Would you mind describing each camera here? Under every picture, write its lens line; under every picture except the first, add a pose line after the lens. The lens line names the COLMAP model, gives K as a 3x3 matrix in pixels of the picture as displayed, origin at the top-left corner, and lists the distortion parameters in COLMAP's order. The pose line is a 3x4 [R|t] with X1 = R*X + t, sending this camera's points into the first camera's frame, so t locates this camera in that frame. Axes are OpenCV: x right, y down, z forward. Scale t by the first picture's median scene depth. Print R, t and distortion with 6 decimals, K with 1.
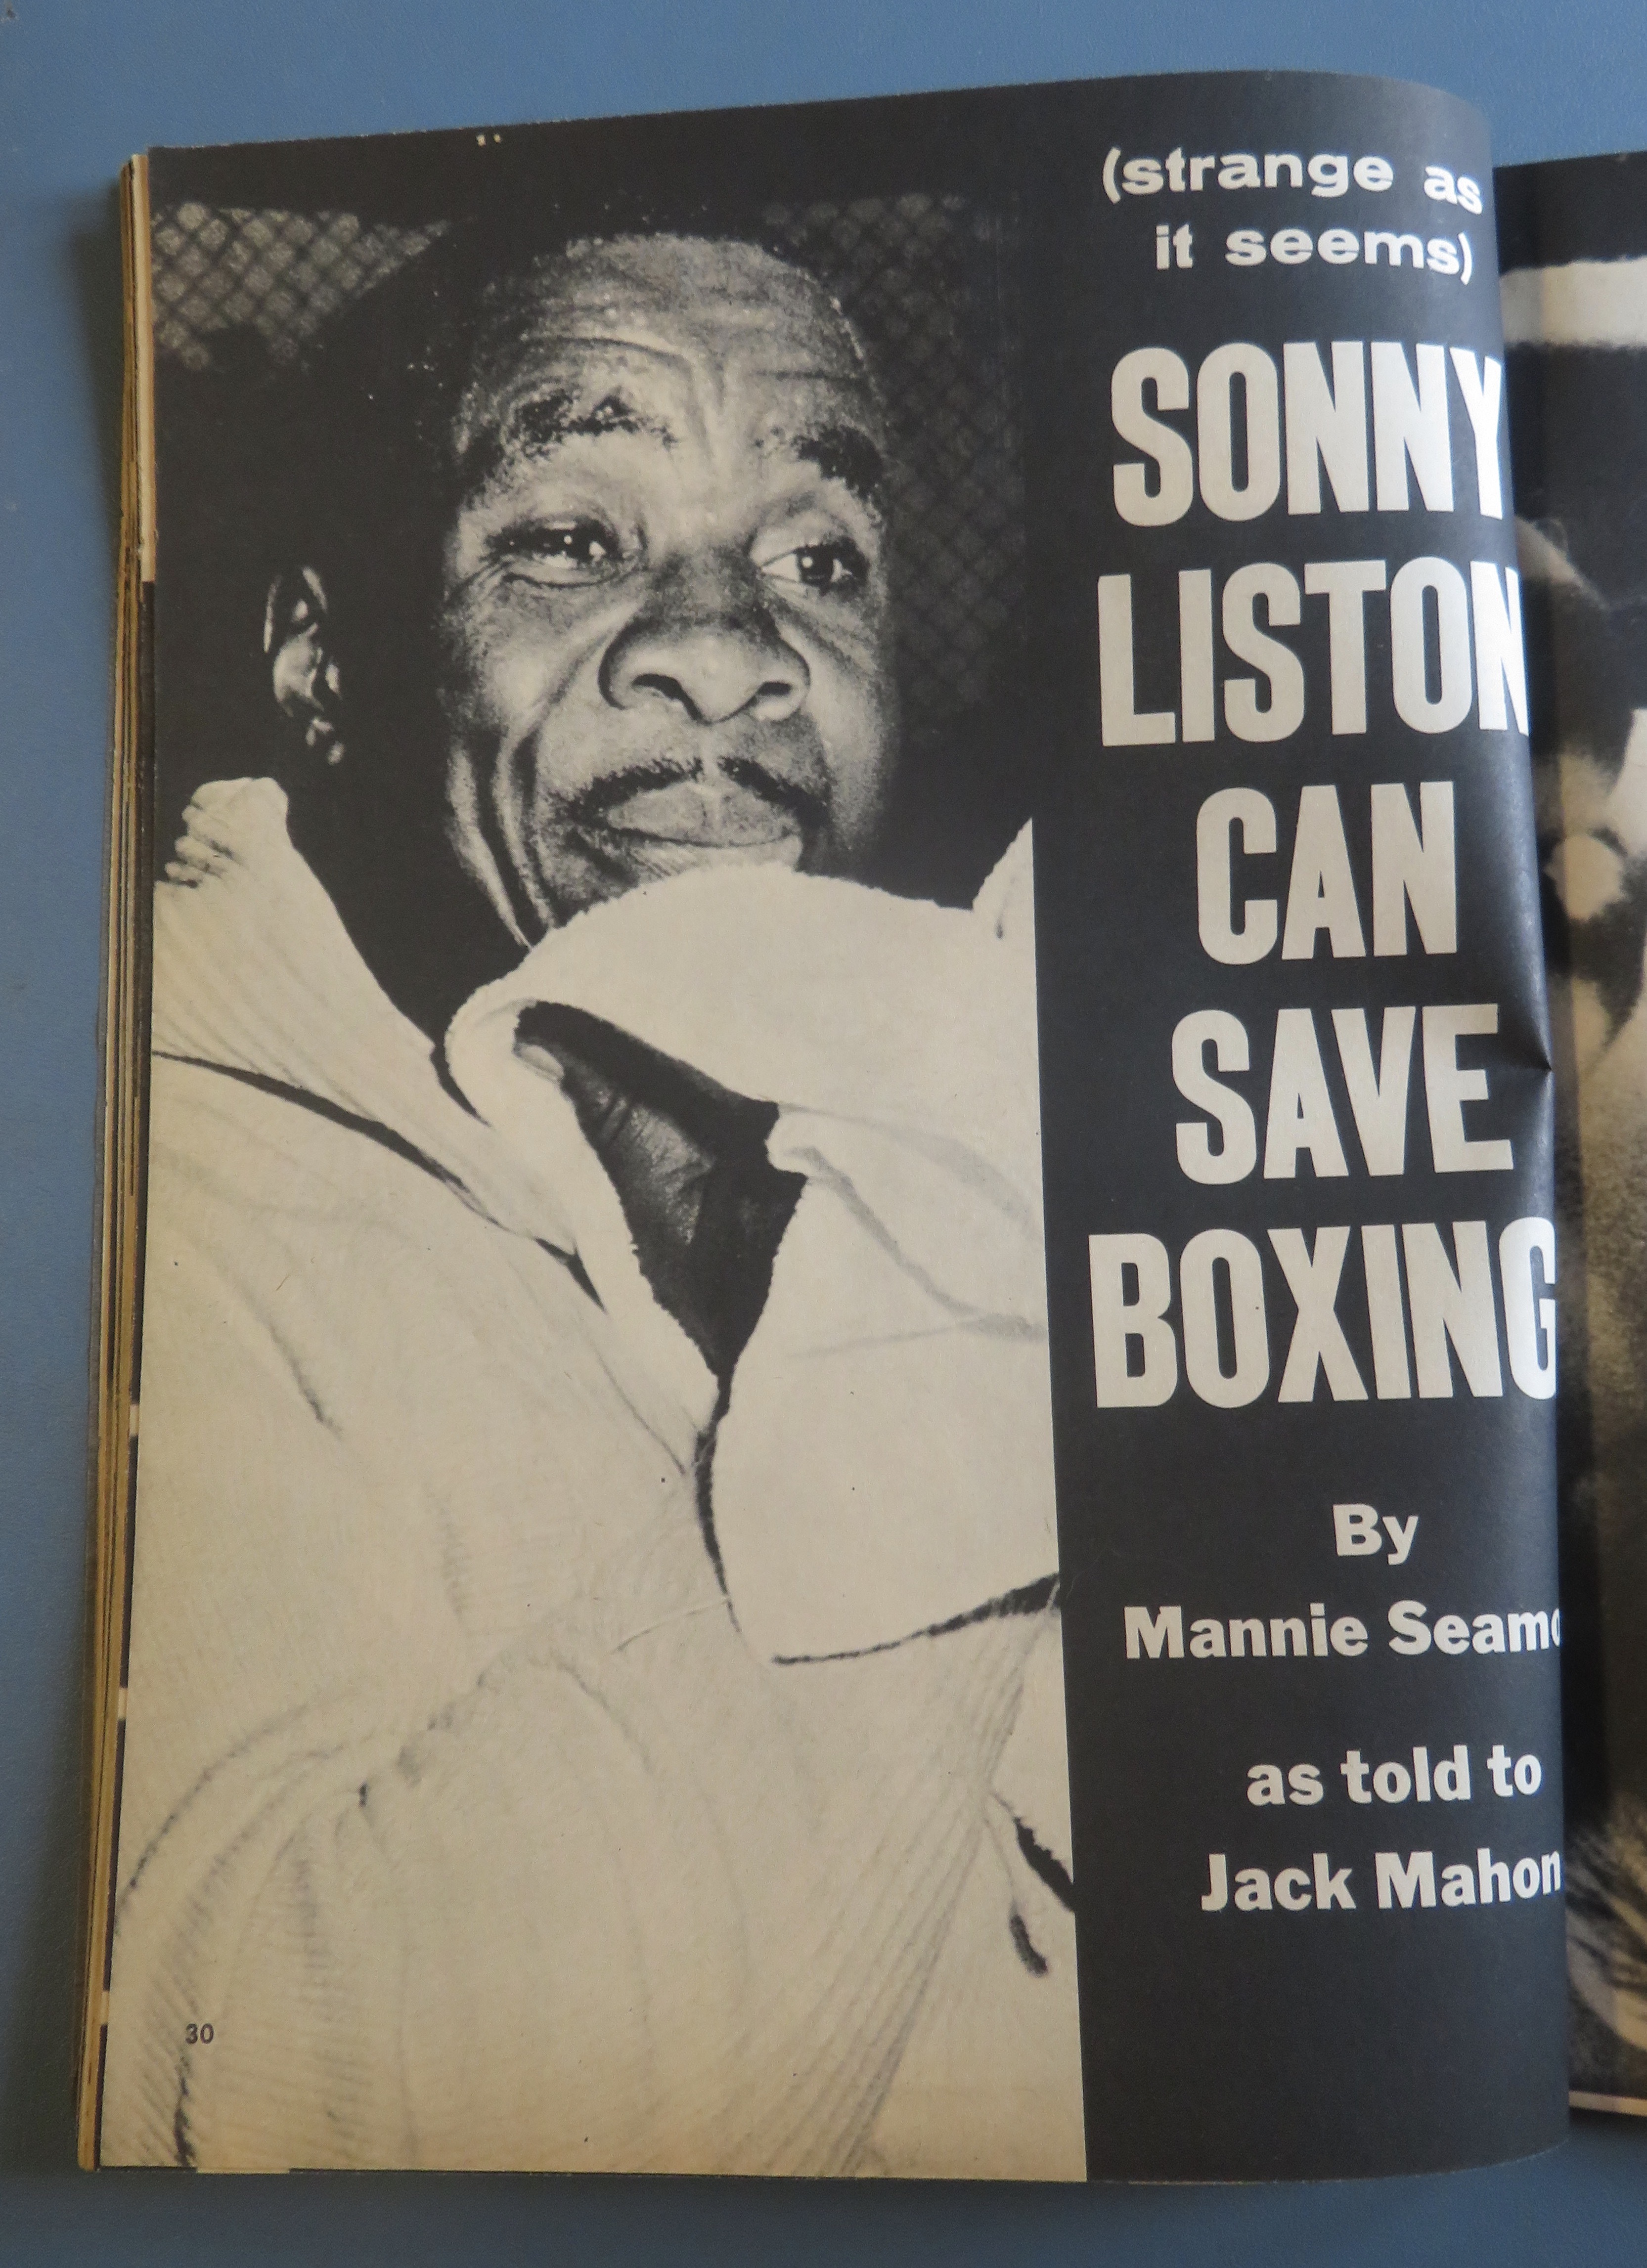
lens RADIAL K [[2082.6, 0, 823.5], [0, 2082.6, 1126.6], [0, 0, 1]] dist [-0.002402, -0.005854]
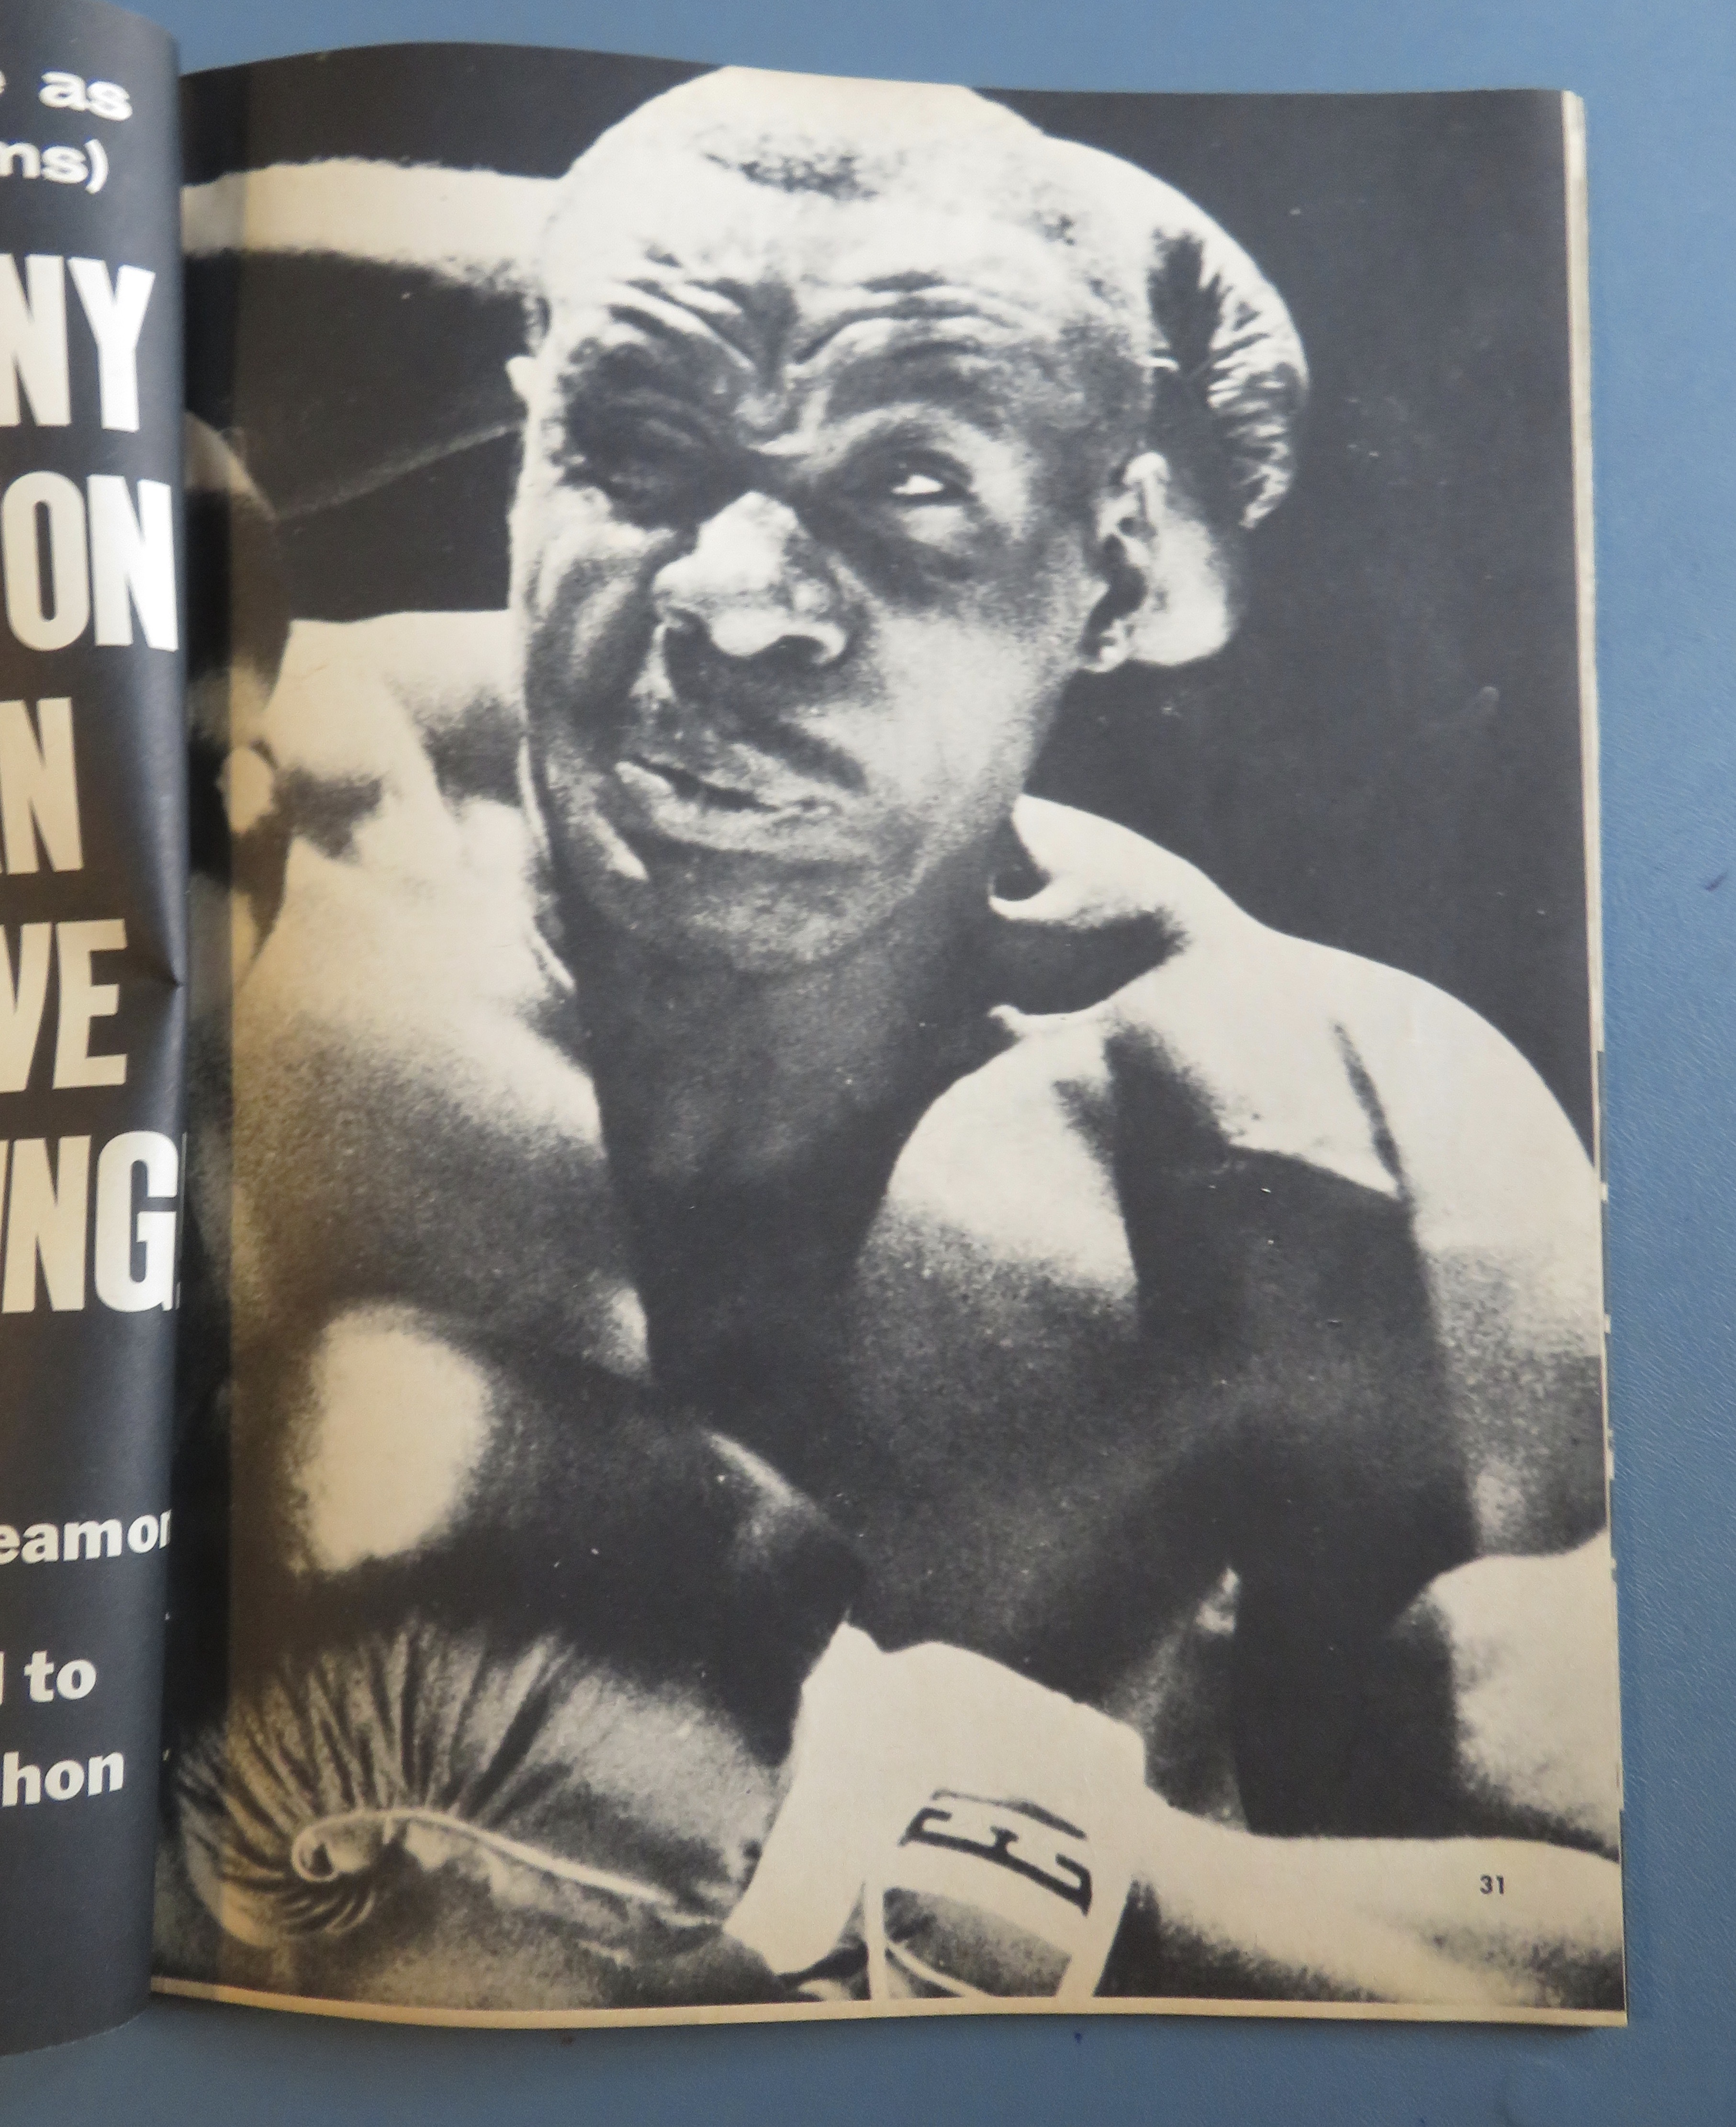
lens RADIAL K [[2011.0, 0, 867.2], [0, 2011.0, 1073.7], [0, 0, 1]] dist [-0.010810, 0.003731]
pose [[0.999848, -0.016182, -0.006507, 0.686545], [0.016442, 0.998982, 0.041997, -0.019211], [0.005821, -0.042098, 0.999097, 0.028680]]
